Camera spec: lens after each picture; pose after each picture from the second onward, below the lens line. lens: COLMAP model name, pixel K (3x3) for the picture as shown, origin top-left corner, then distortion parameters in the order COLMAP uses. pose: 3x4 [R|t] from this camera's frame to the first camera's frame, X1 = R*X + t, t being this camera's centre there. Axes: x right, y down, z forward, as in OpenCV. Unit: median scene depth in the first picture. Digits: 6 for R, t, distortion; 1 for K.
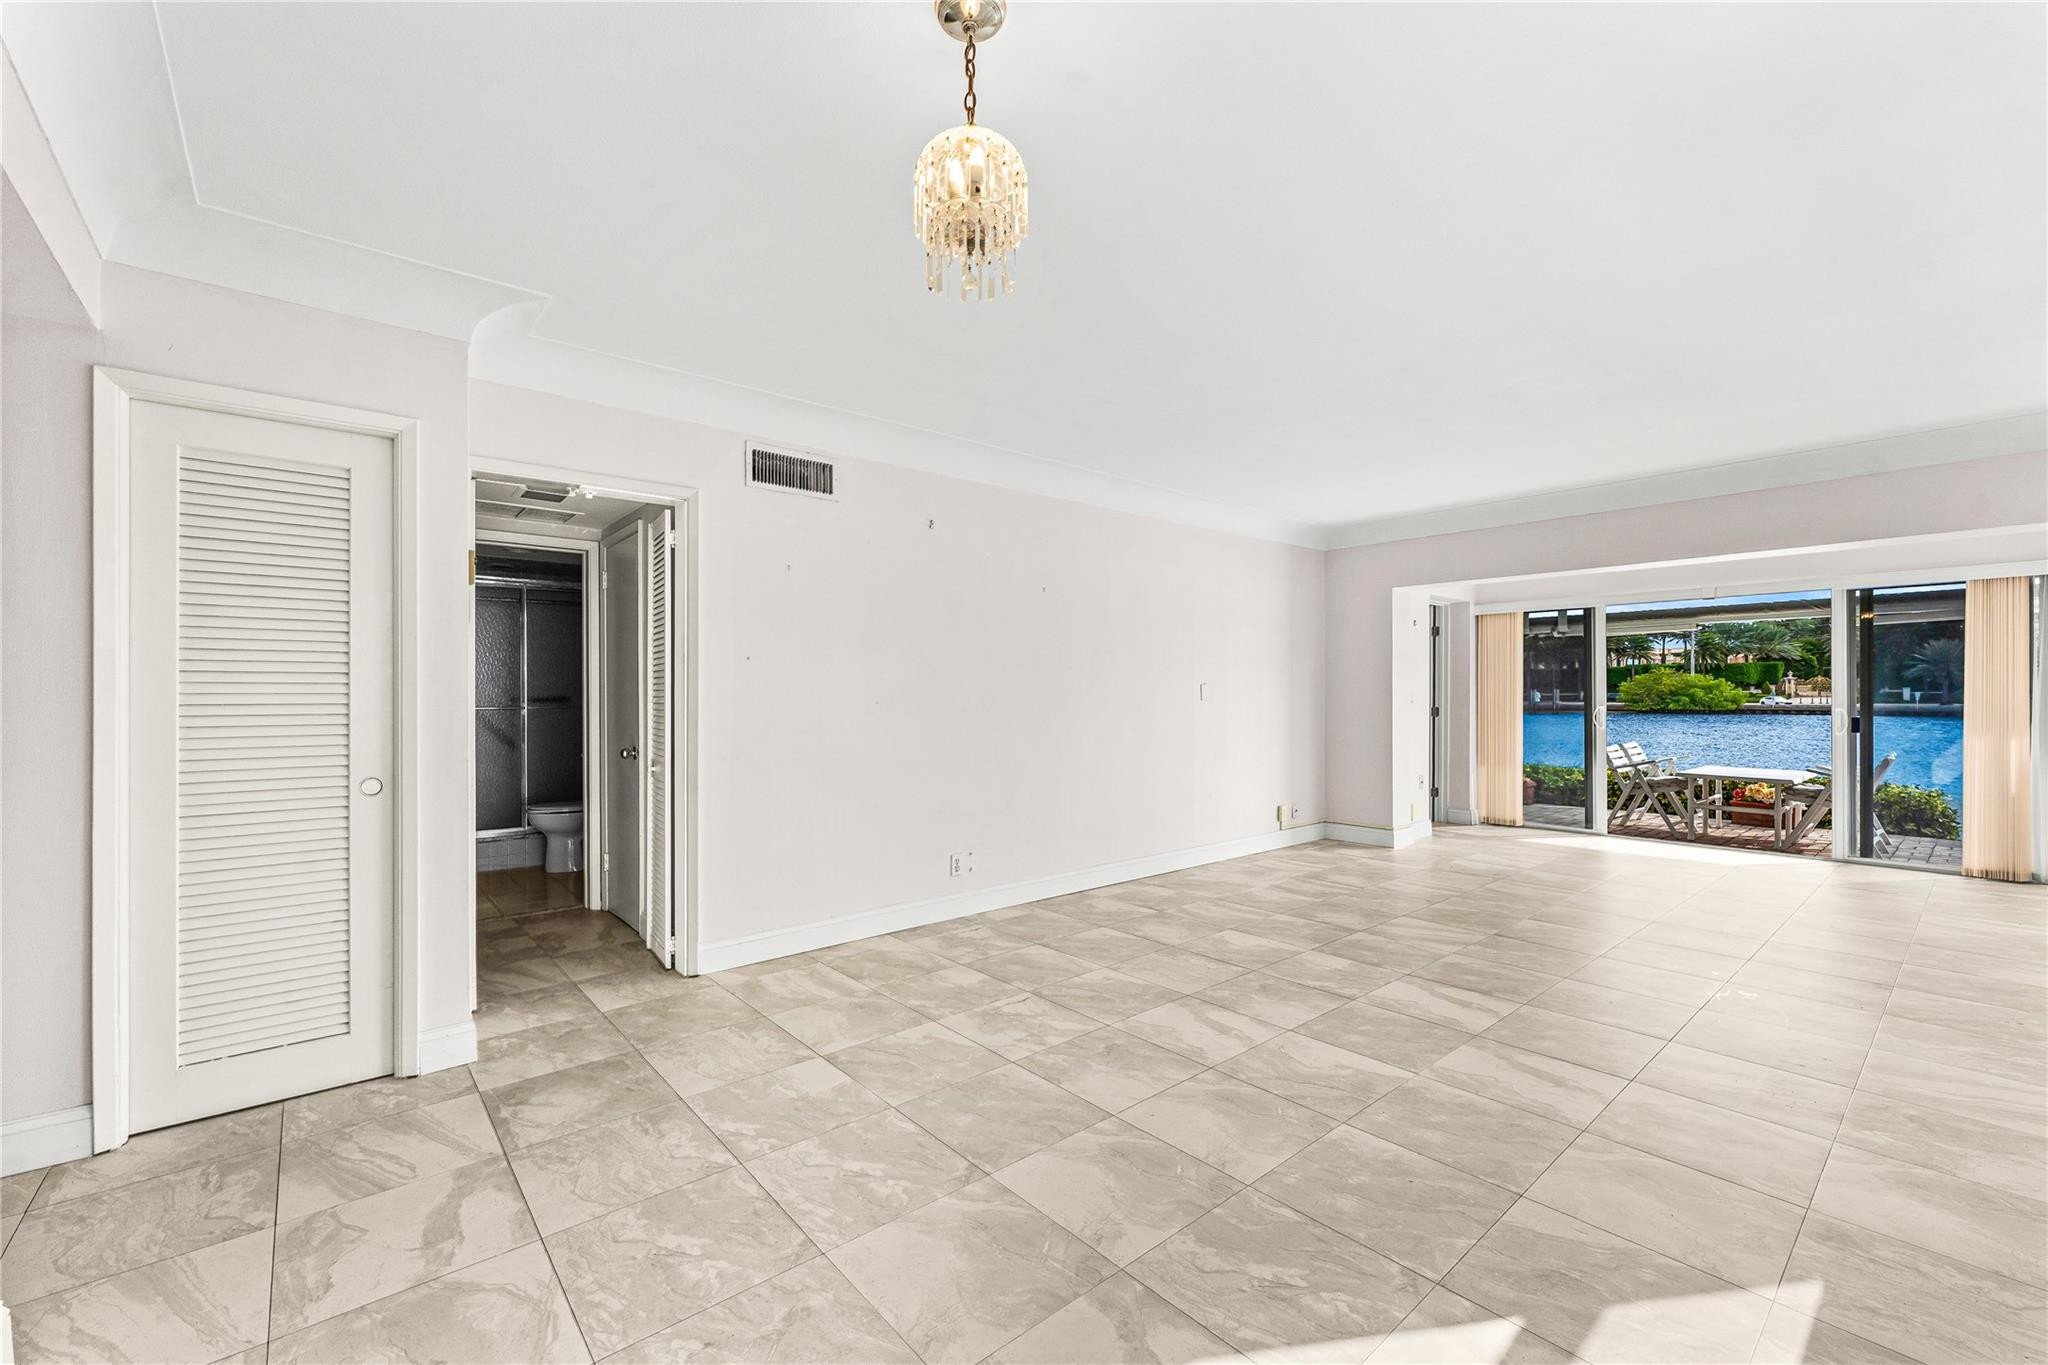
lens RADIAL K [[834.3, 0, 1029.2], [0, 834.3, 683.1], [0, 0, 1]] dist [-0.000348, -0.000733]
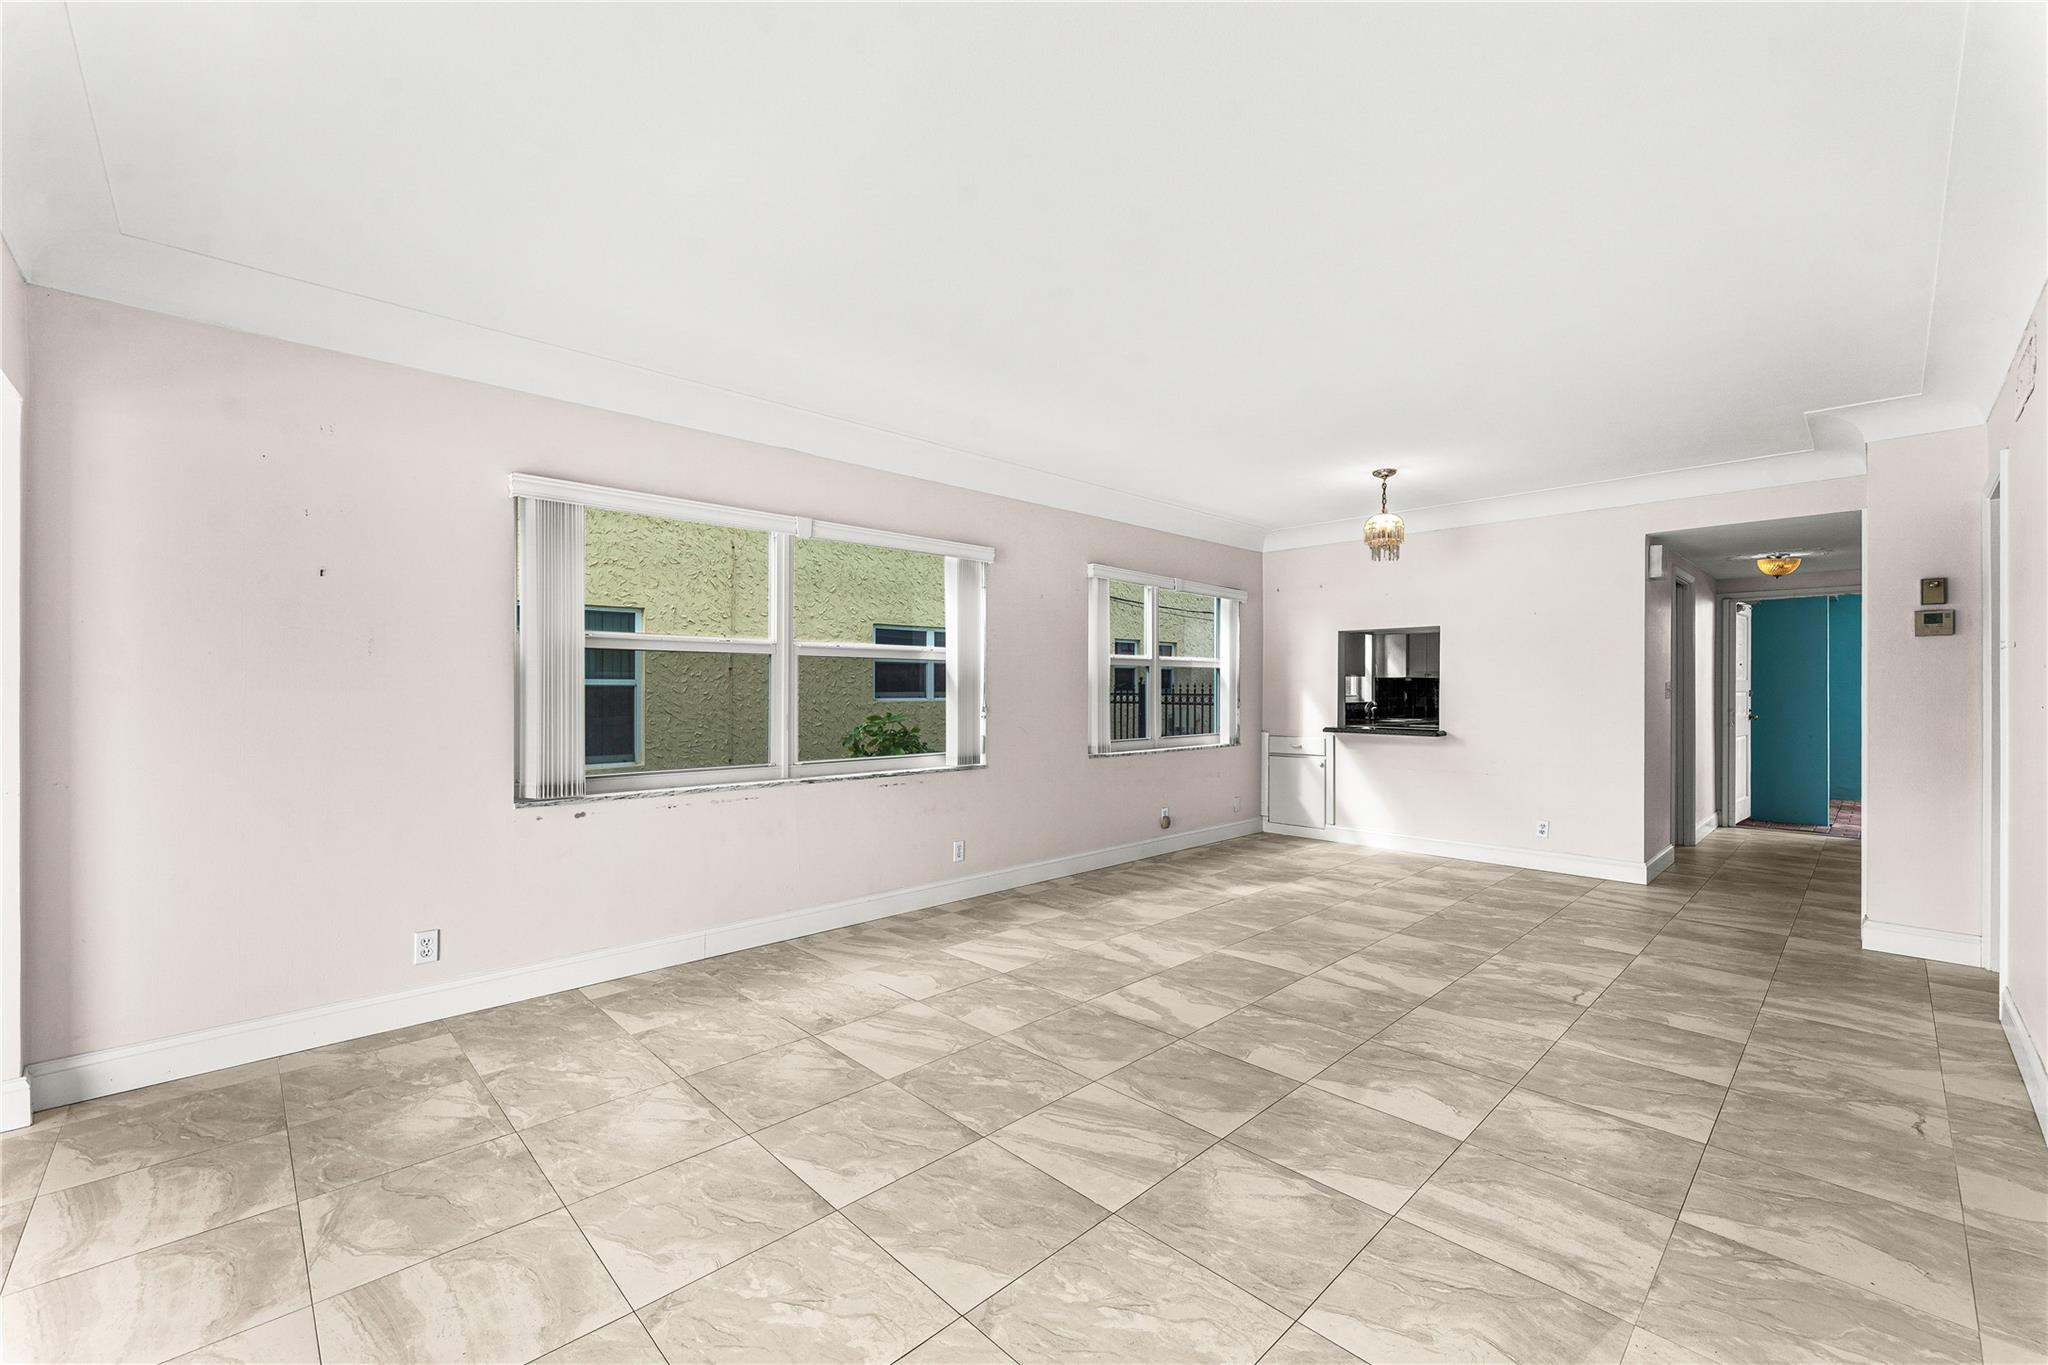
lens RADIAL K [[834.3, 0, 1011.9], [0, 834.3, 682.9], [0, 0, 1]] dist [-0.000348, -0.000733]
pose [[-0.998961, 0.001831, -0.045526, 0.328831], [0.002646, 0.999837, -0.017845, 0.008243], [0.045486, -0.017947, -0.998804, 0.910087]]
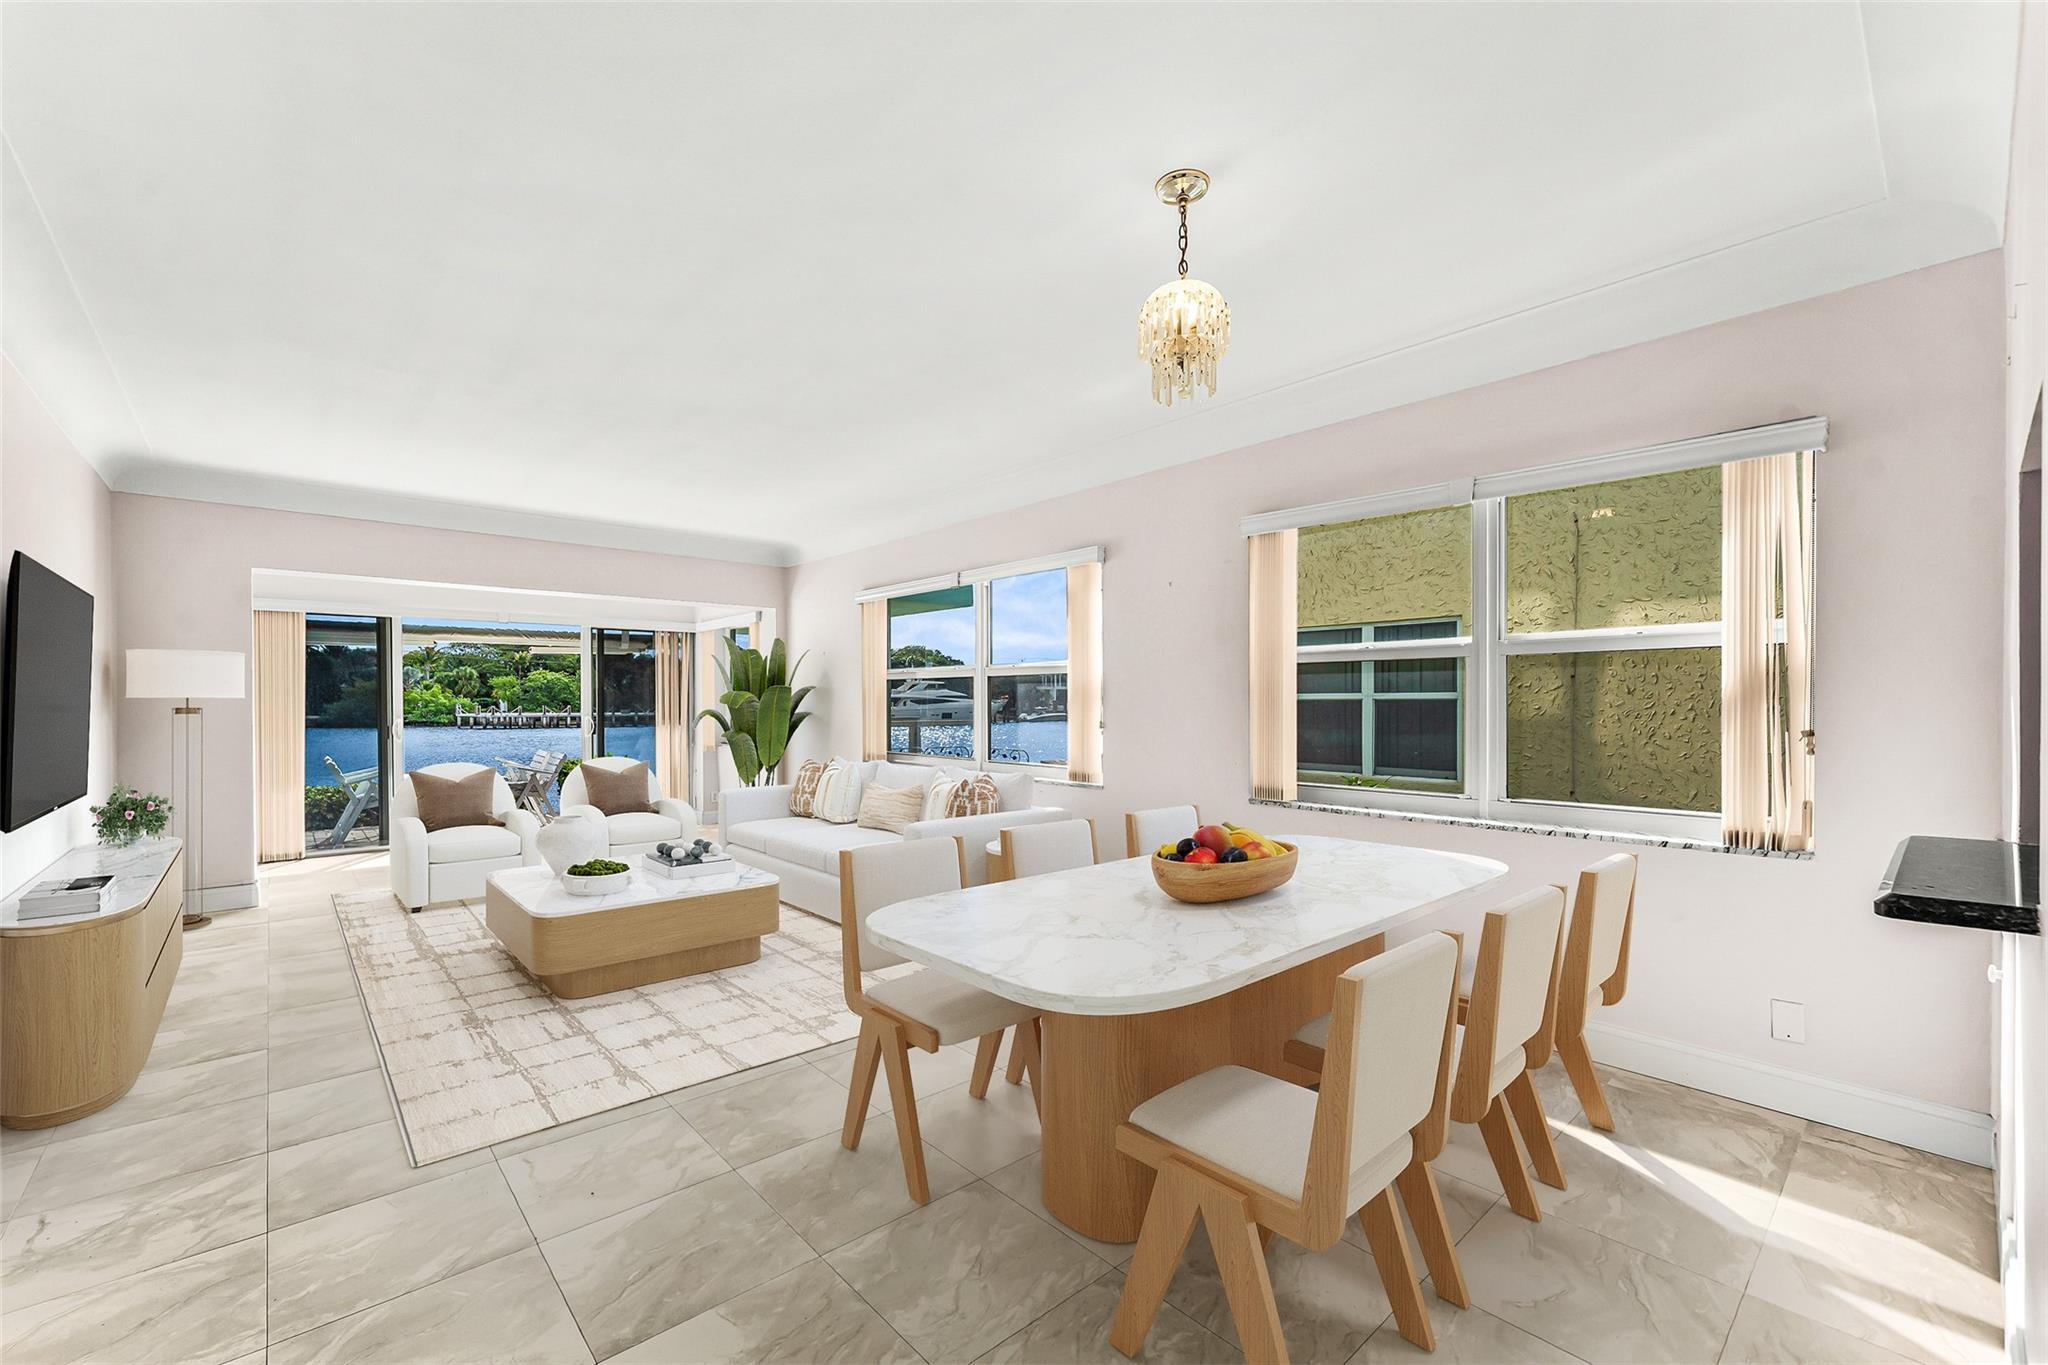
lens RADIAL K [[834.3, 0, 1003.5], [0, 834.3, 703.0], [0, 0, 1]] dist [-0.000348, -0.000733]
pose [[-0.007761, 0.003197, 0.999965, -0.312829], [-0.010129, 0.999943, -0.003276, 0.004503], [-0.999919, -0.010154, -0.007728, 0.289284]]
